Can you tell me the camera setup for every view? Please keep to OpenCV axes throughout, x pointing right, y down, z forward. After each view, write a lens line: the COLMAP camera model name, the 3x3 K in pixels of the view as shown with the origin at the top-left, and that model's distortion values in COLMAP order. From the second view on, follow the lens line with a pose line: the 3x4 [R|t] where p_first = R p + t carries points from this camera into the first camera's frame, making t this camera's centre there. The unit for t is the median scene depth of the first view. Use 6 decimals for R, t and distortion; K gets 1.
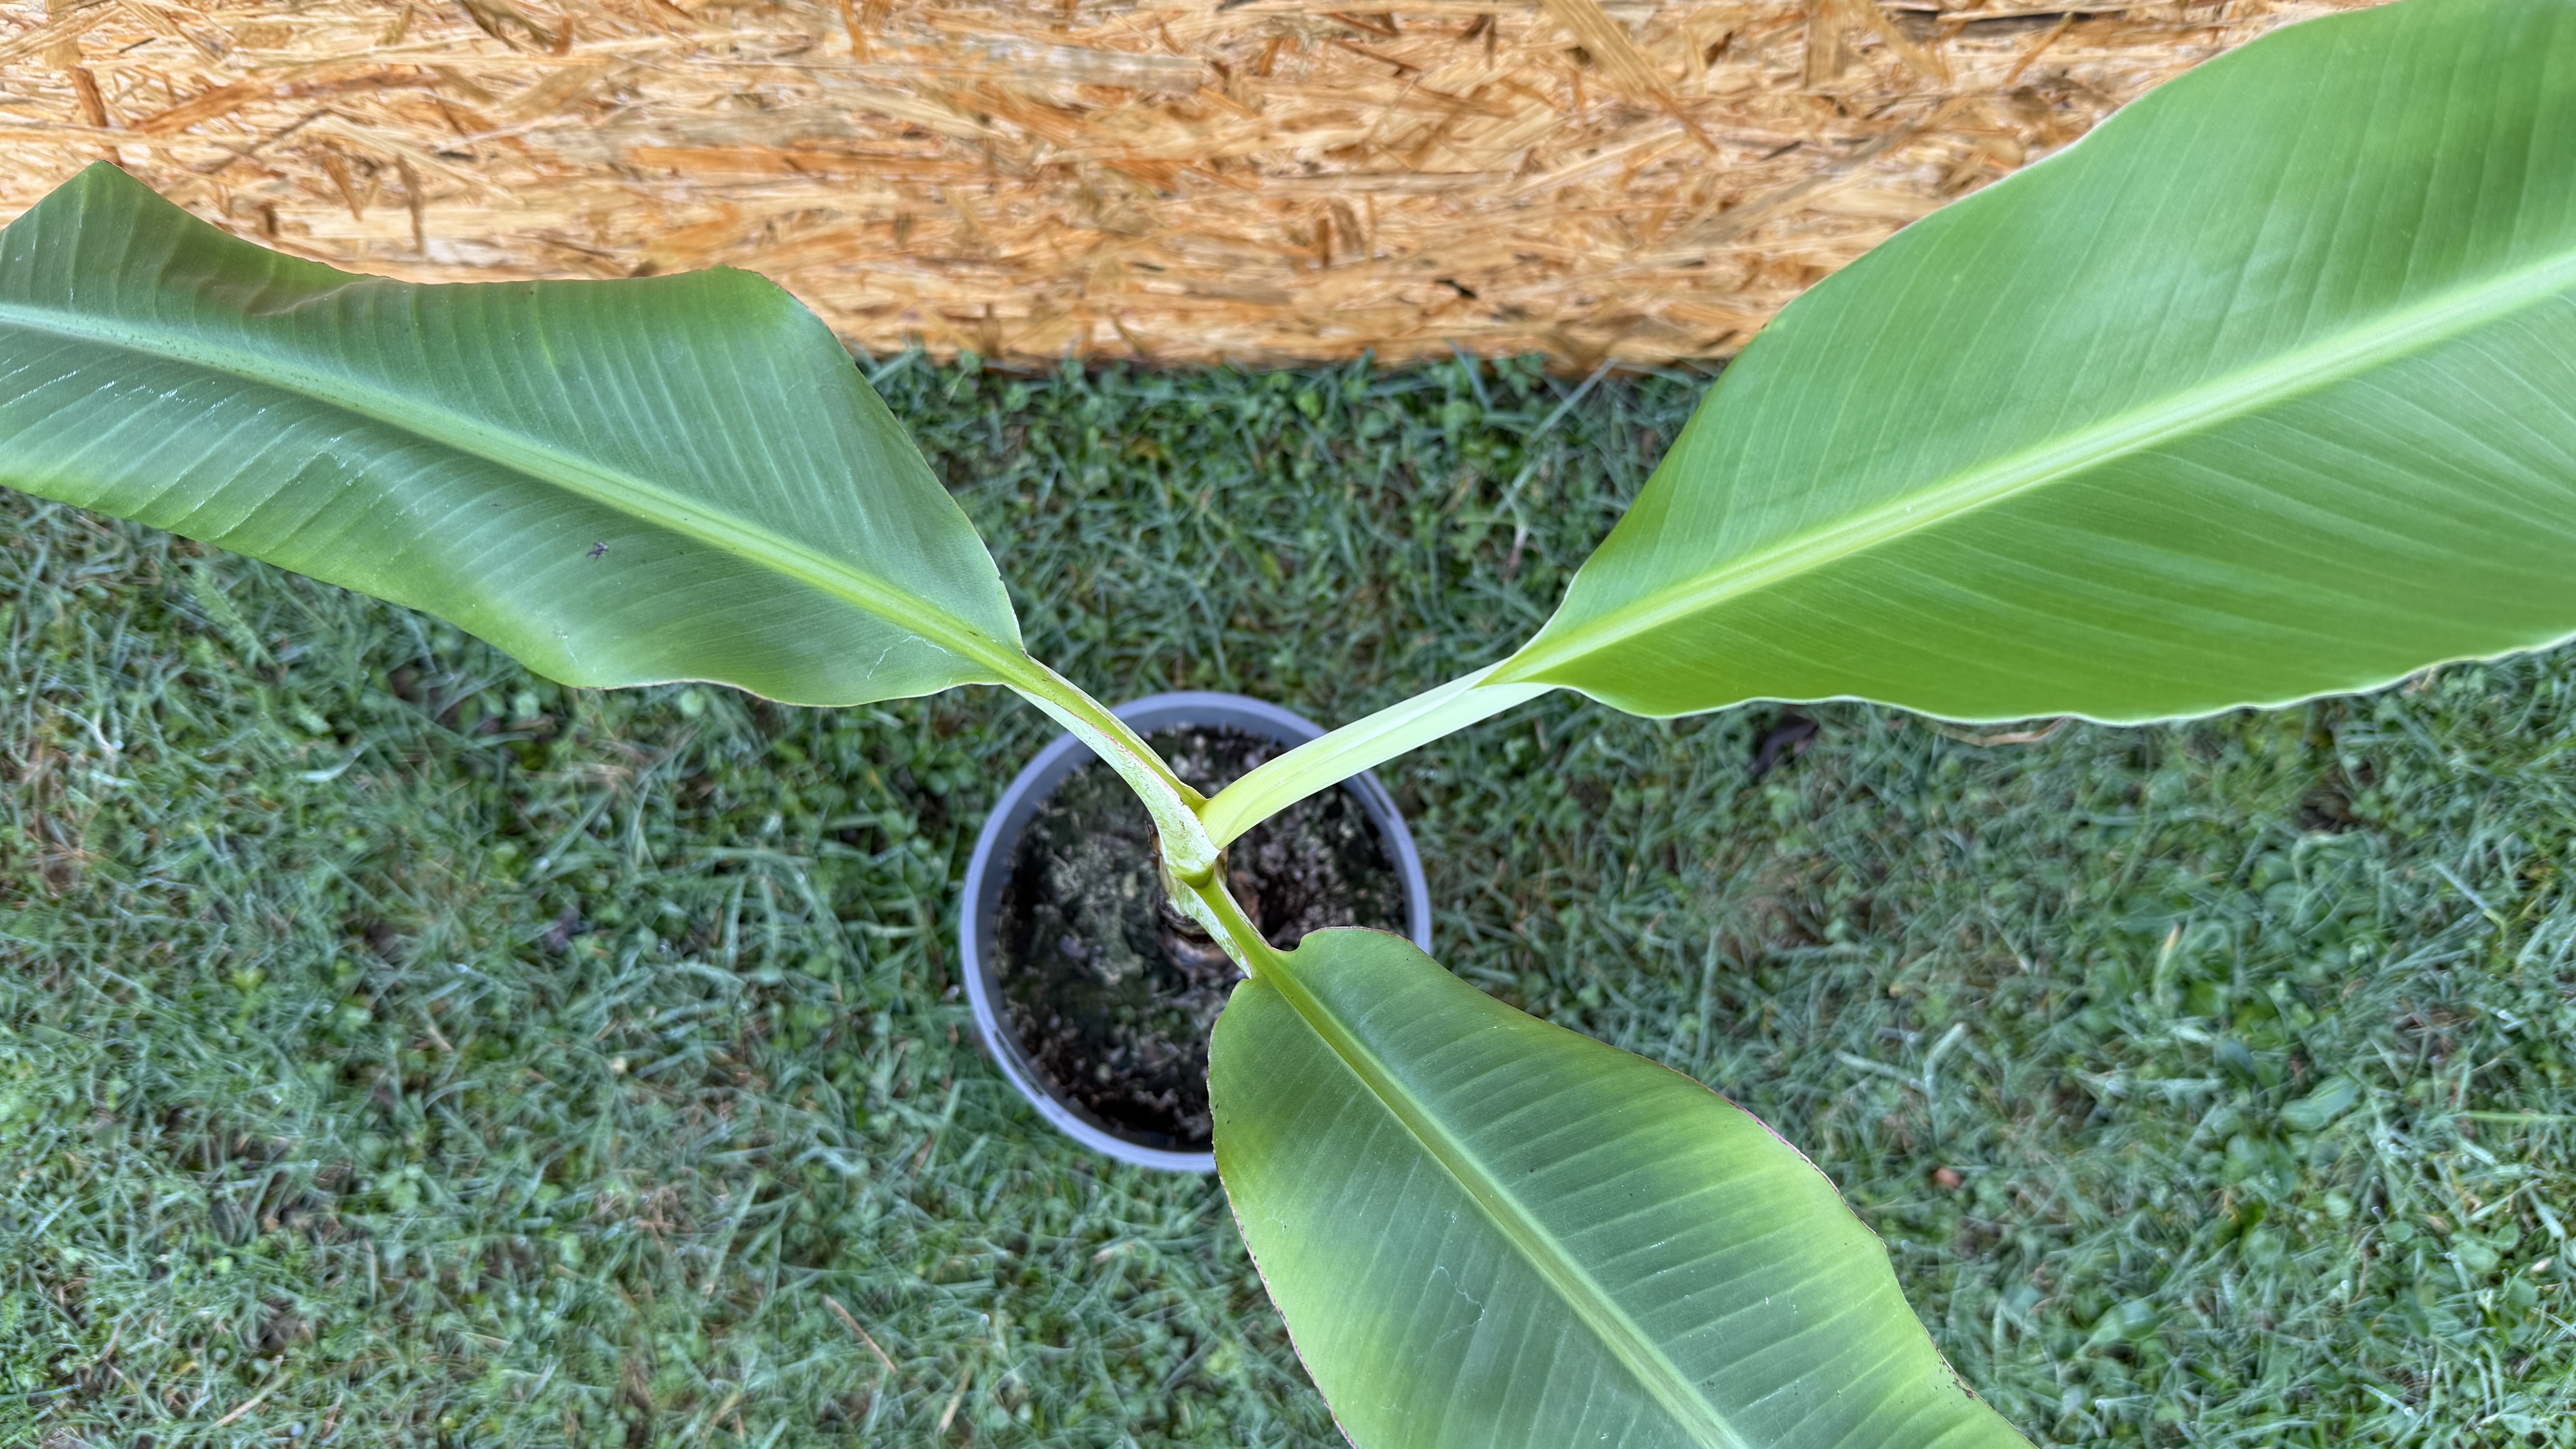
lens RADIAL K [[1834.7, 0, 1265.8], [0, 1834.7, 749.2], [0, 0, 1]] dist [0.042276, -0.098254]
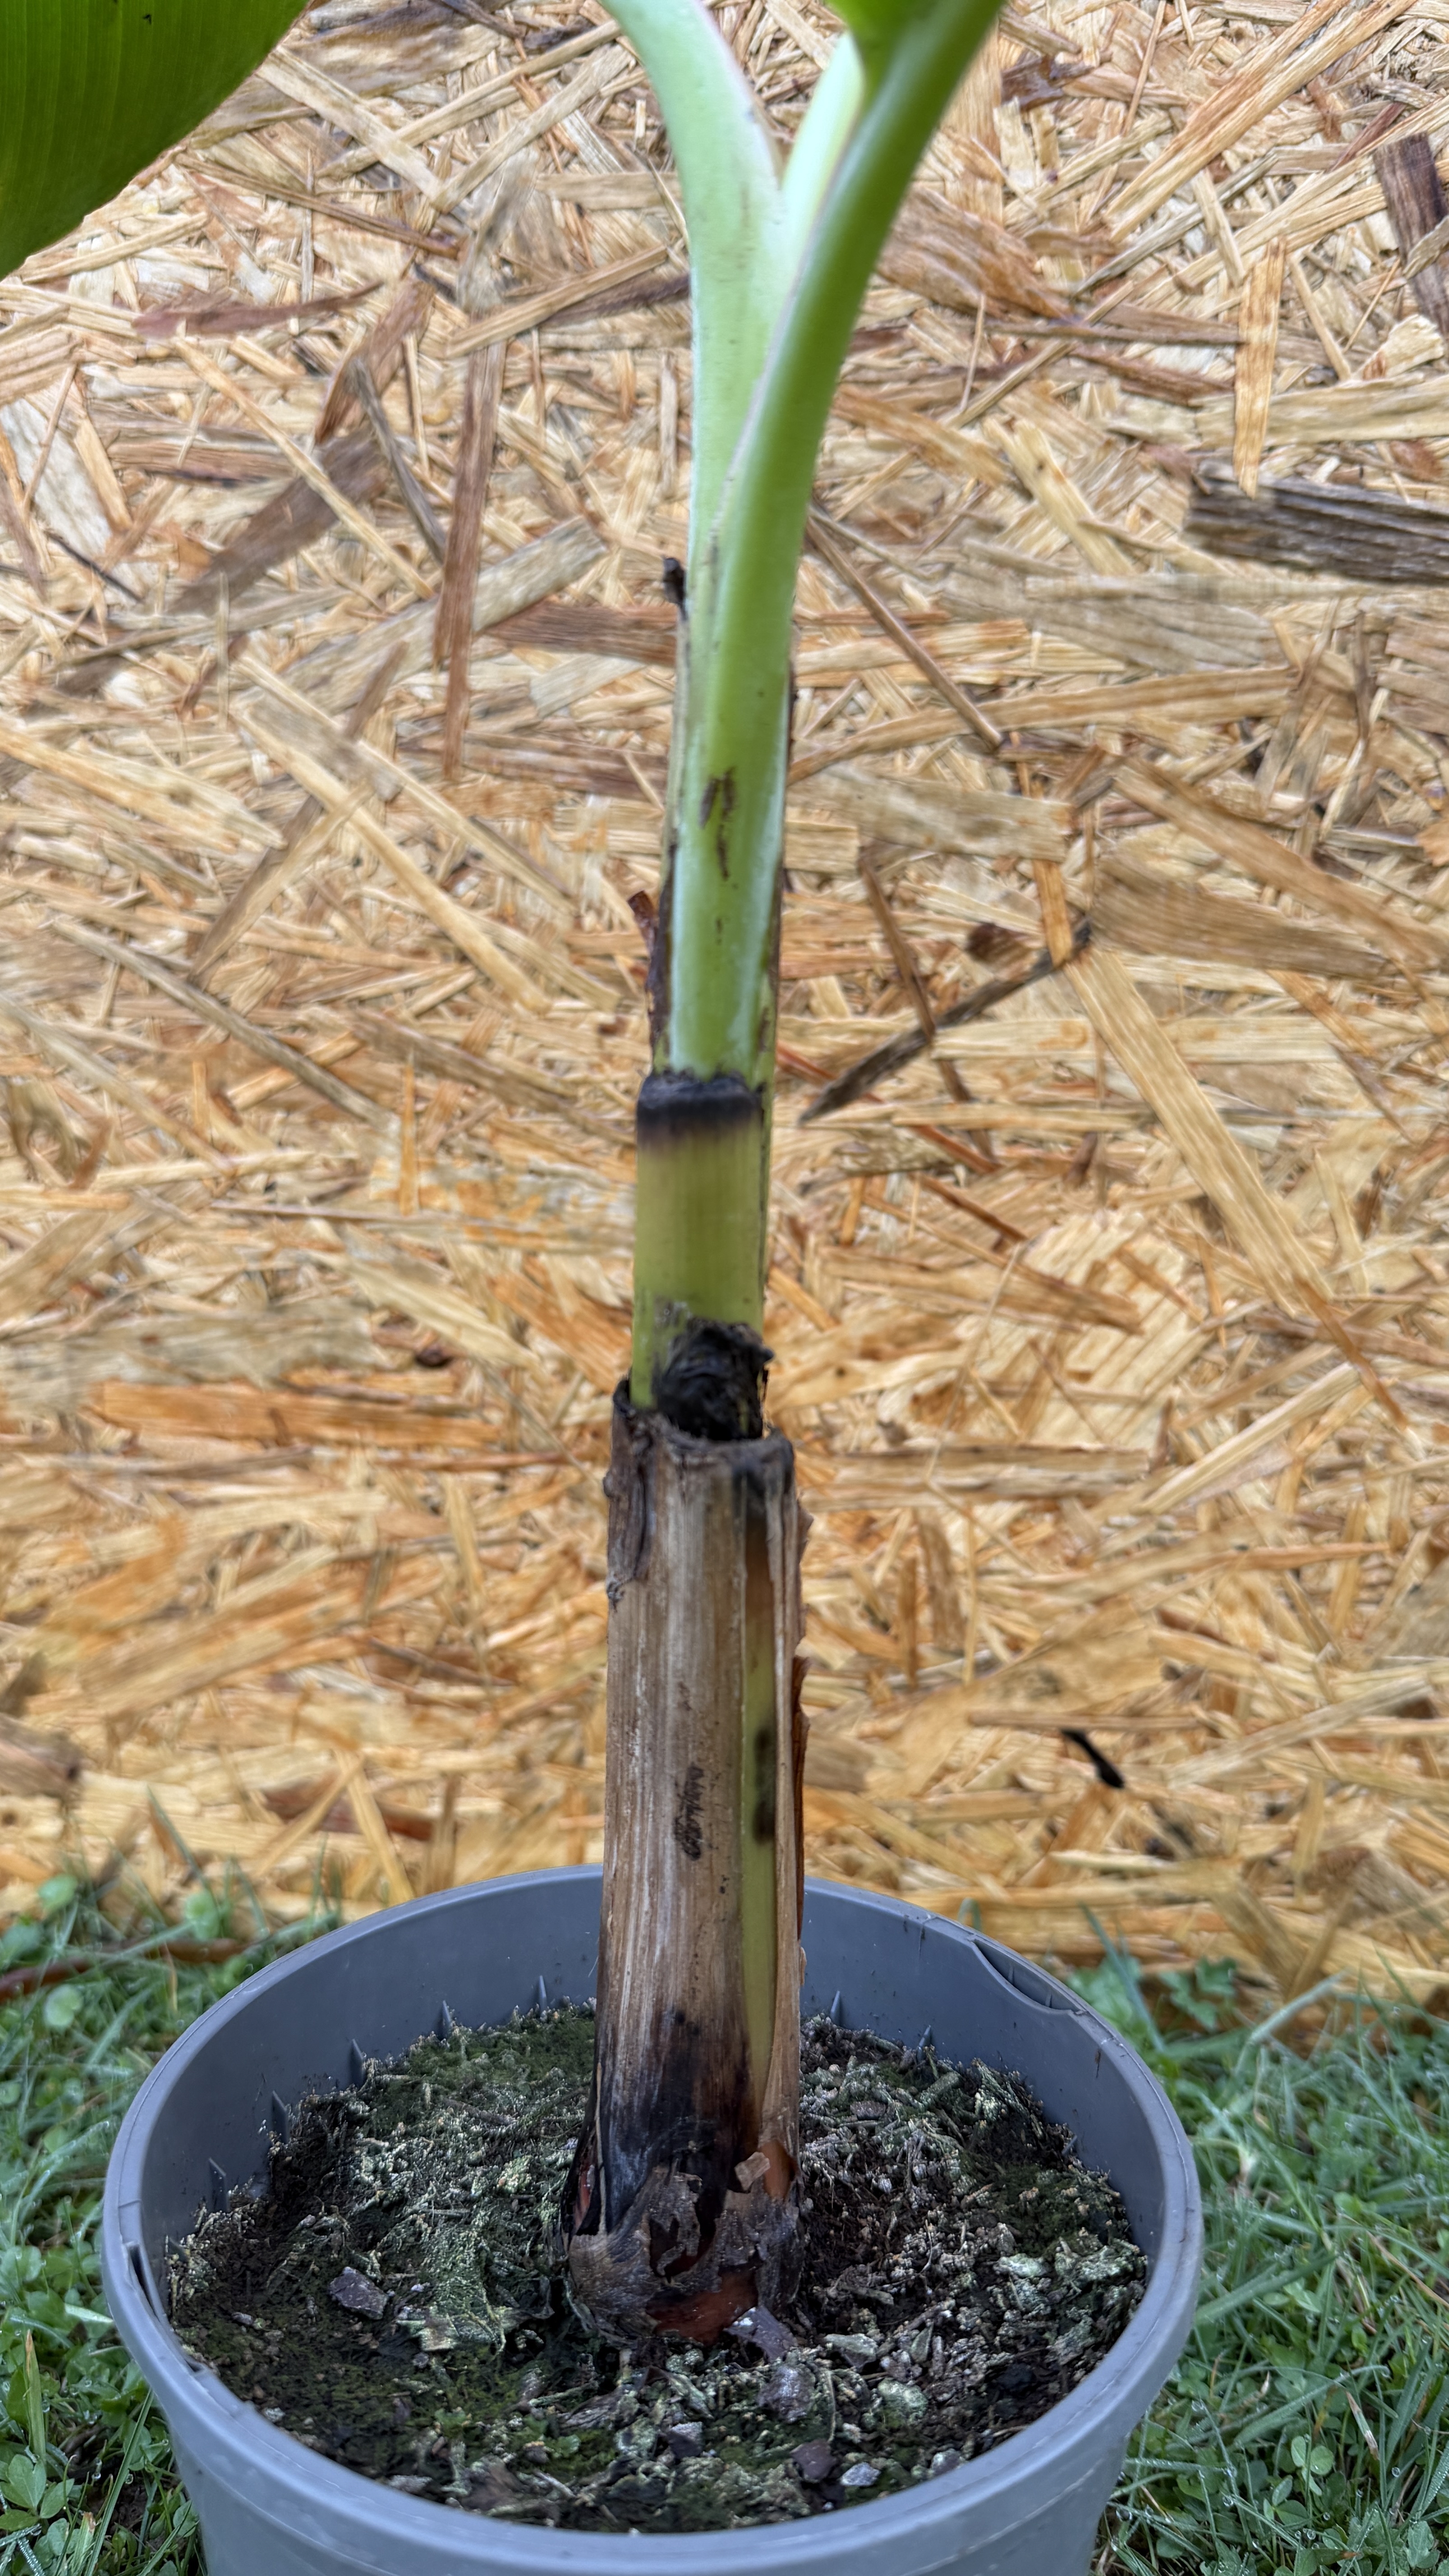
lens RADIAL K [[1834.7, 0, 694.2], [0, 1834.7, 1307.5], [0, 0, 1]] dist [0.042276, -0.098254]
pose [[0.995909, 0.036433, -0.082688, 0.000623], [-0.090290, 0.365549, -0.926403, 0.373608], [-0.003525, 0.930079, 0.367343, 0.564709]]
